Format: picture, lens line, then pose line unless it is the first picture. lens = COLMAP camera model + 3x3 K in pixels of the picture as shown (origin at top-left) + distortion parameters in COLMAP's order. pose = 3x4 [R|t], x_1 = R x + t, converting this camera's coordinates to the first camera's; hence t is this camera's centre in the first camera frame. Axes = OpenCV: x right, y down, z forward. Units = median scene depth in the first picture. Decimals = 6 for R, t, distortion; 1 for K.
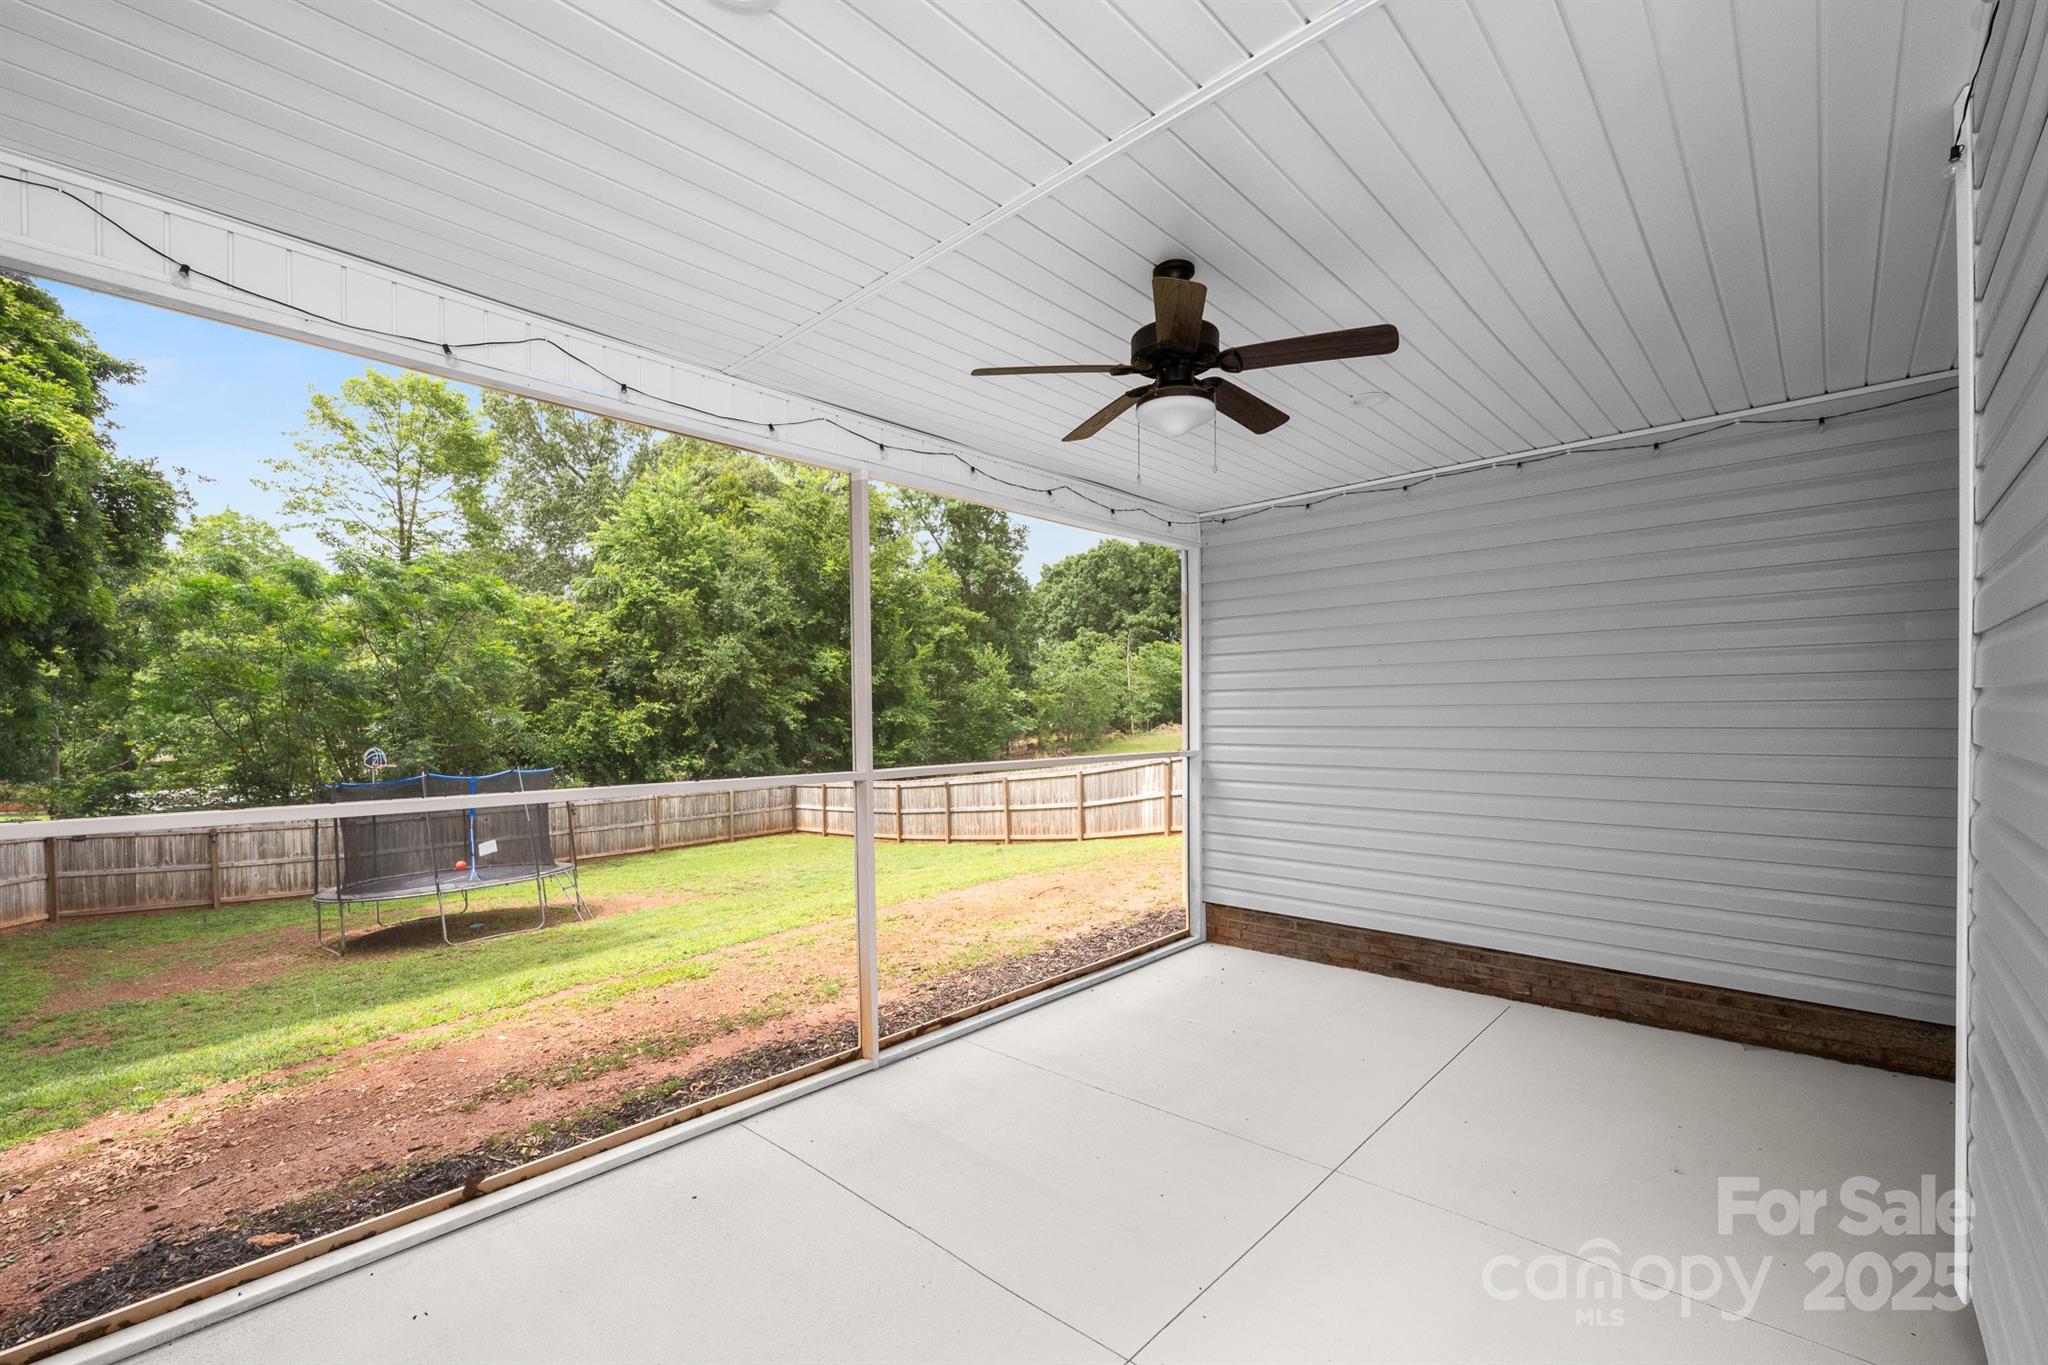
lens RADIAL K [[831.8, 0, 981.5], [0, 831.8, 739.1], [0, 0, 1]] dist [0.003151, -0.000028]
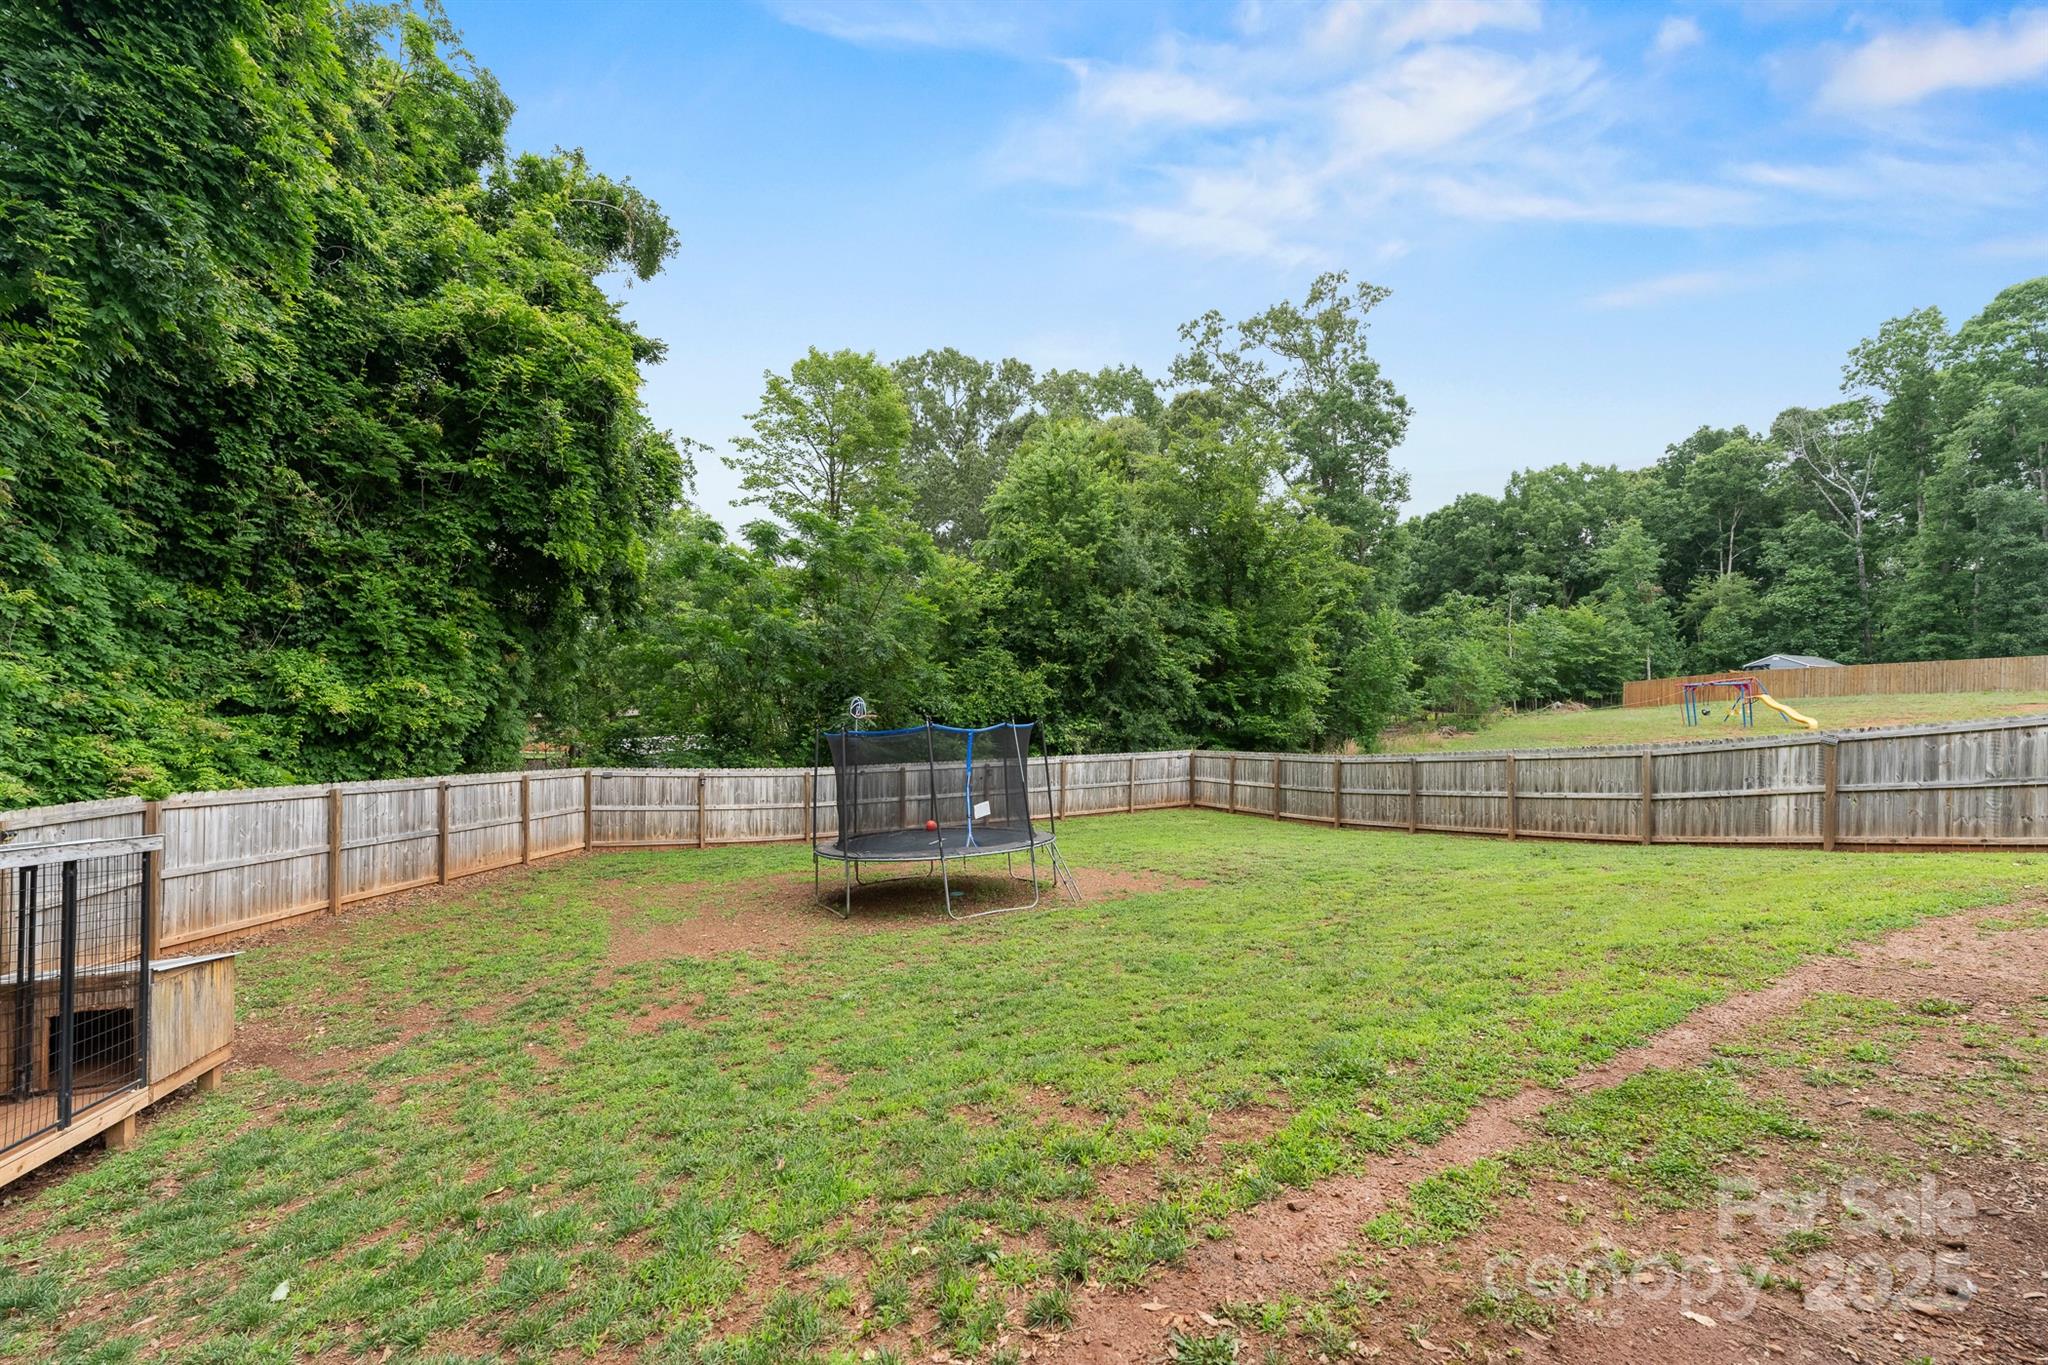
lens RADIAL K [[839.3, 0, 1024.8], [0, 839.3, 698.1], [0, 0, 1]] dist [-0.000051, -0.000059]
pose [[0.945119, 0.018183, -0.326219, -0.157047], [-0.023439, 0.999651, -0.012189, 0.012984], [0.325884, 0.019166, 0.945216, 0.102465]]
